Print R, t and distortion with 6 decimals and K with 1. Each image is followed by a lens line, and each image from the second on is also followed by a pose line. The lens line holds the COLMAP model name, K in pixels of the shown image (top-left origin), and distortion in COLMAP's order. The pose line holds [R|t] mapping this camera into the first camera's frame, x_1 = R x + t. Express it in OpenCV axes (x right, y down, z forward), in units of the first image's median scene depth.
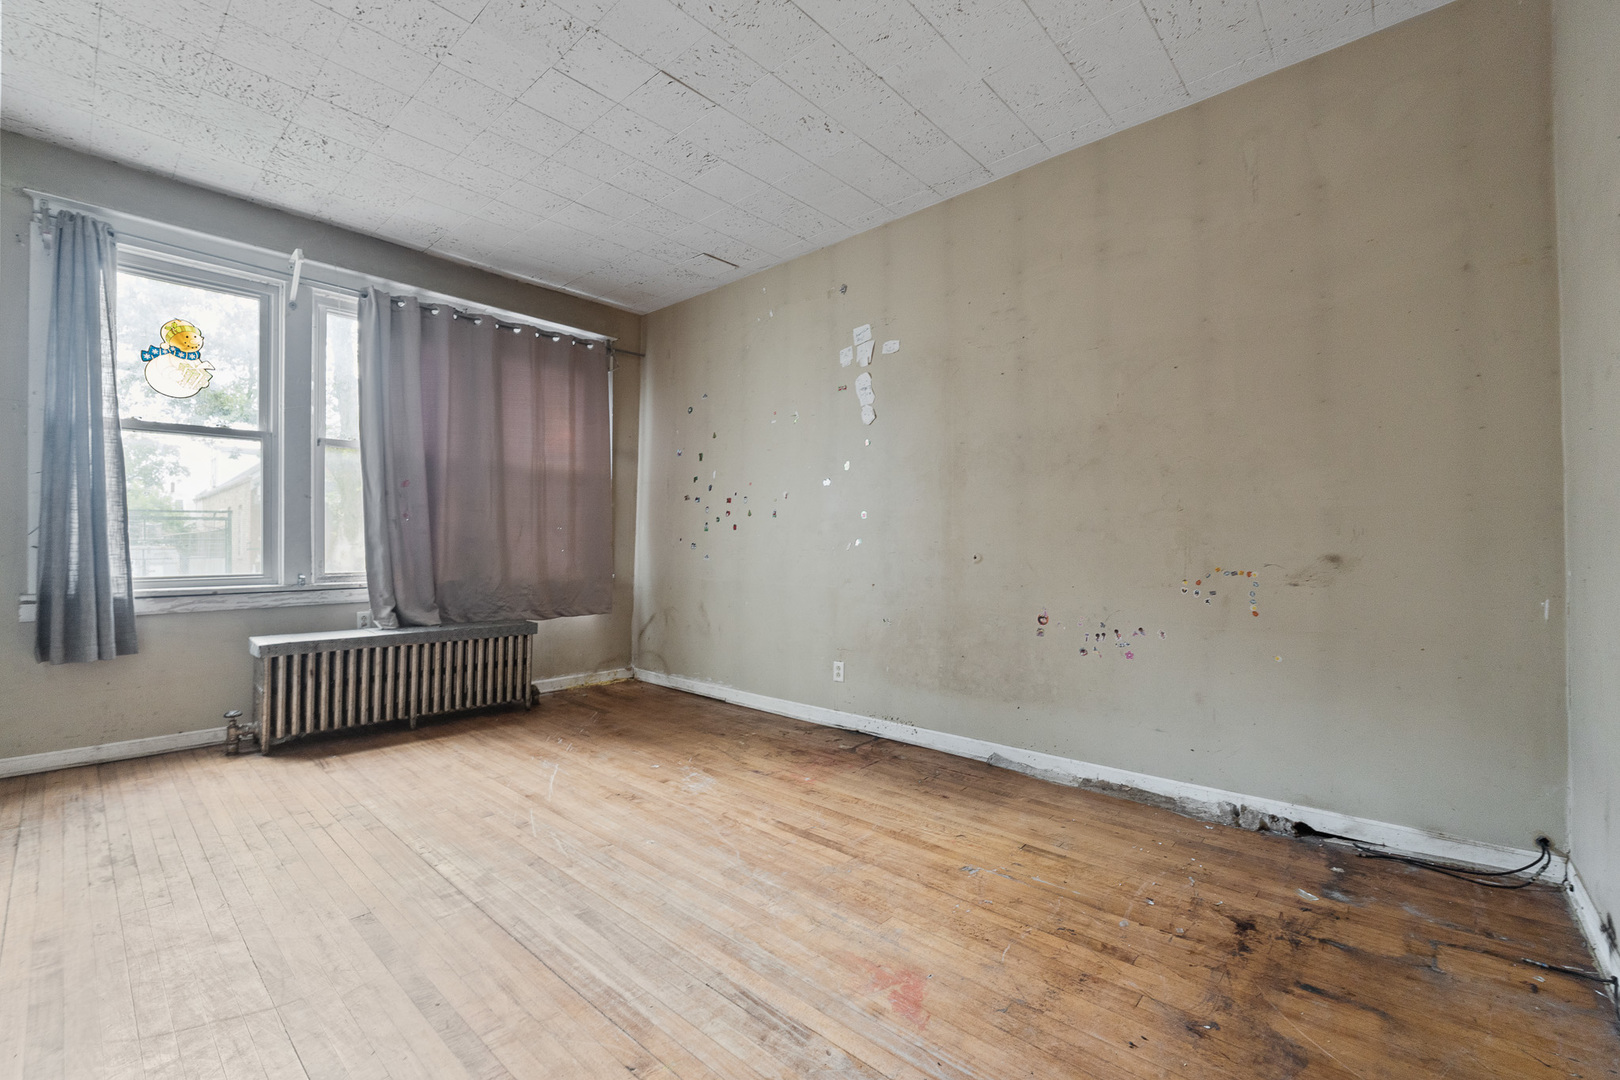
lens RADIAL K [[681.8, 0, 810.7], [0, 681.8, 535.0], [0, 0, 1]] dist [-0.001810, -0.000274]
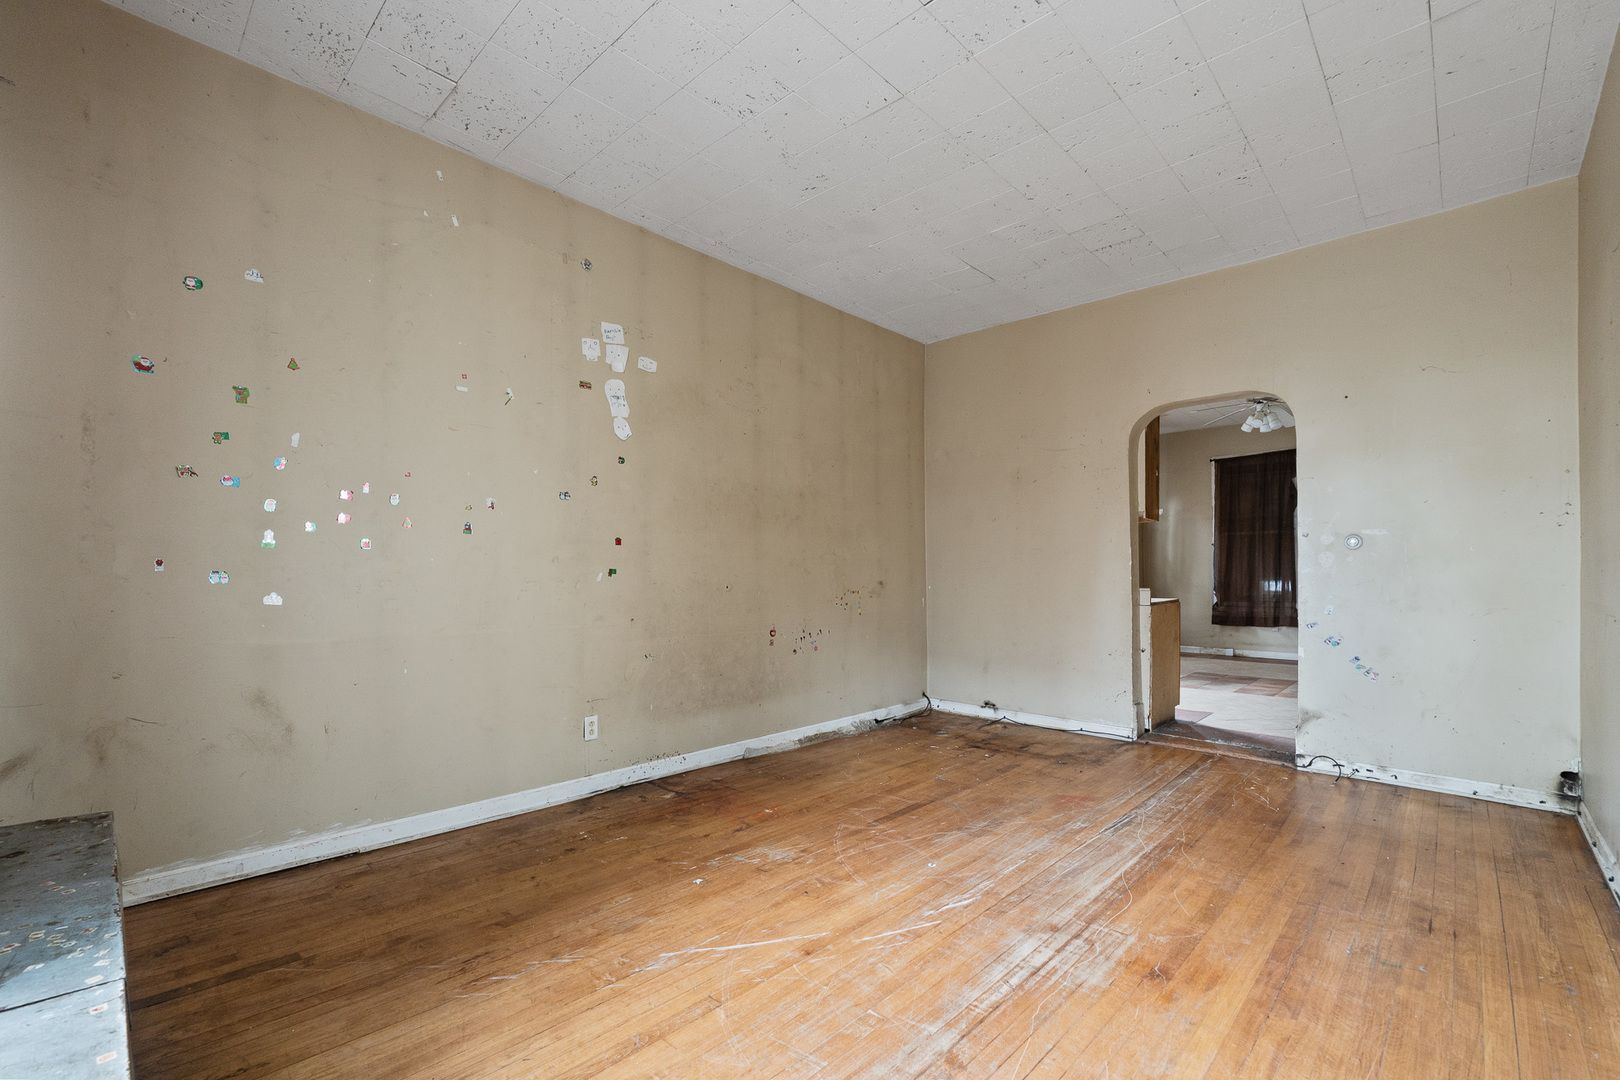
lens RADIAL K [[694.0, 0, 809.1], [0, 694.0, 567.0], [0, 0, 1]] dist [-0.007287, -0.000188]
pose [[0.031151, 0.010645, 0.999458, -0.871914], [-0.019383, 0.999762, -0.010044, 0.008728], [-0.999327, -0.019060, 0.031350, 0.781388]]
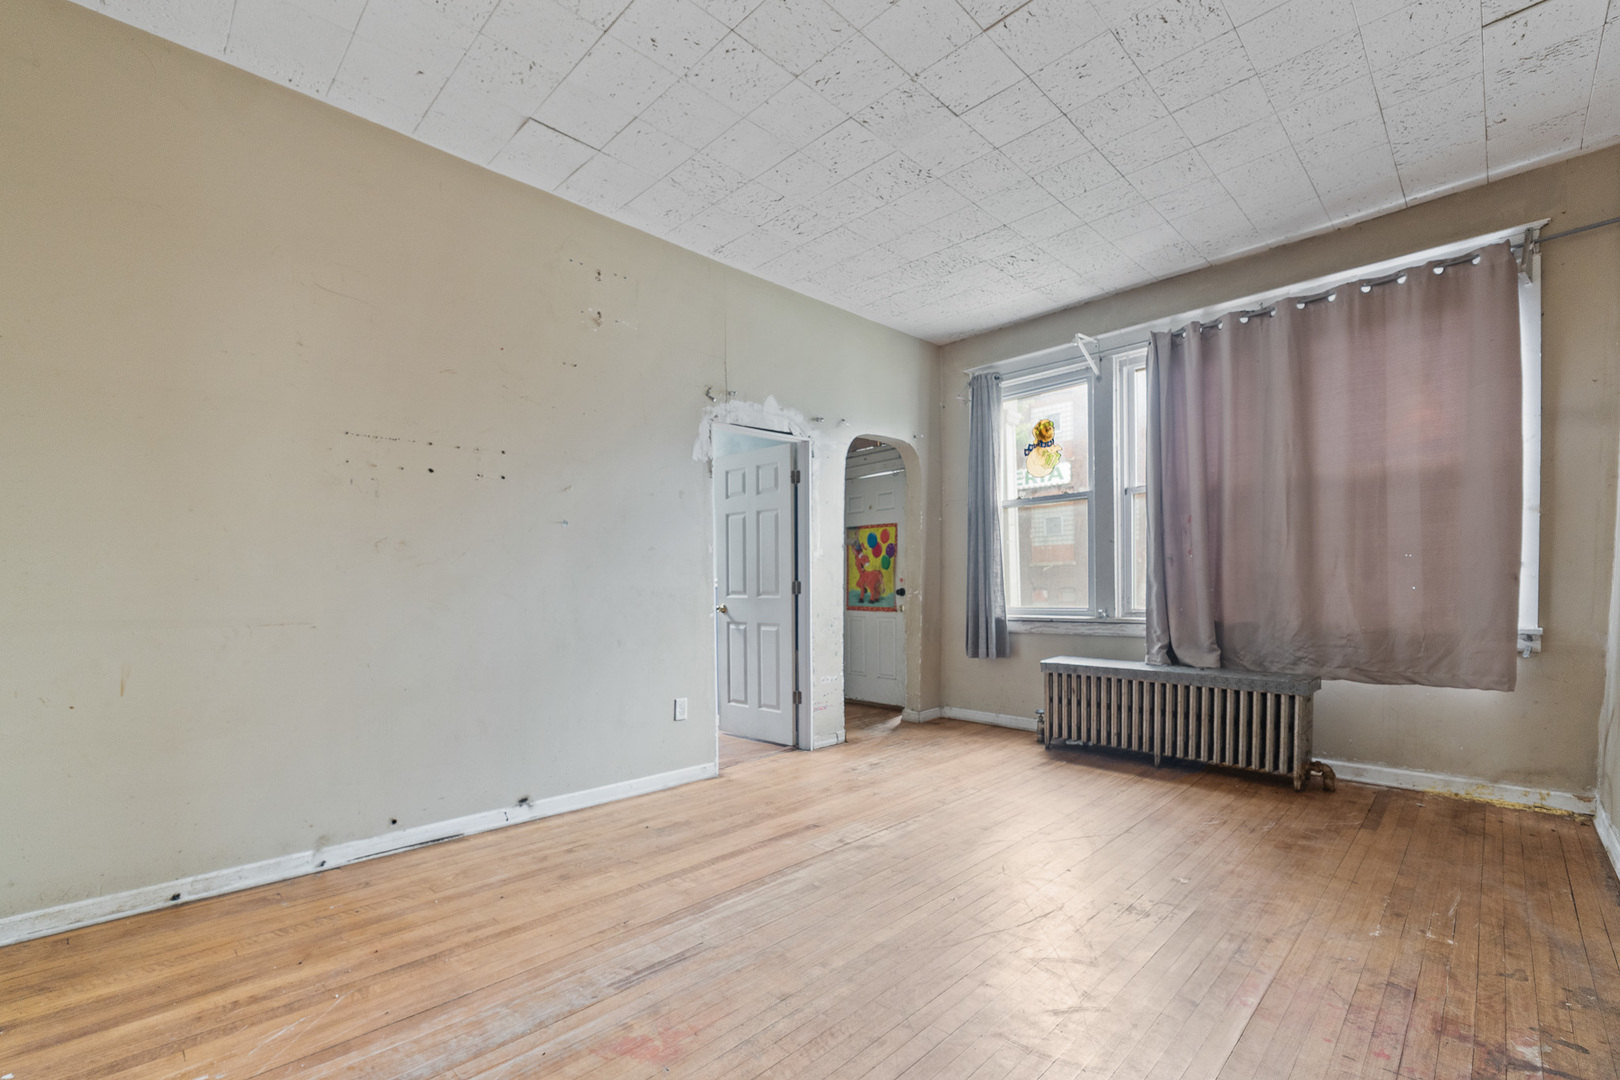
lens RADIAL K [[698.4, 0, 811.9], [0, 698.4, 609.9], [0, 0, 1]] dist [-0.010241, 0.000148]
pose [[-0.052110, 0.030316, -0.998181, 0.485330], [0.024254, 0.999283, 0.029083, 0.013279], [0.998347, -0.022695, -0.052808, 0.582101]]
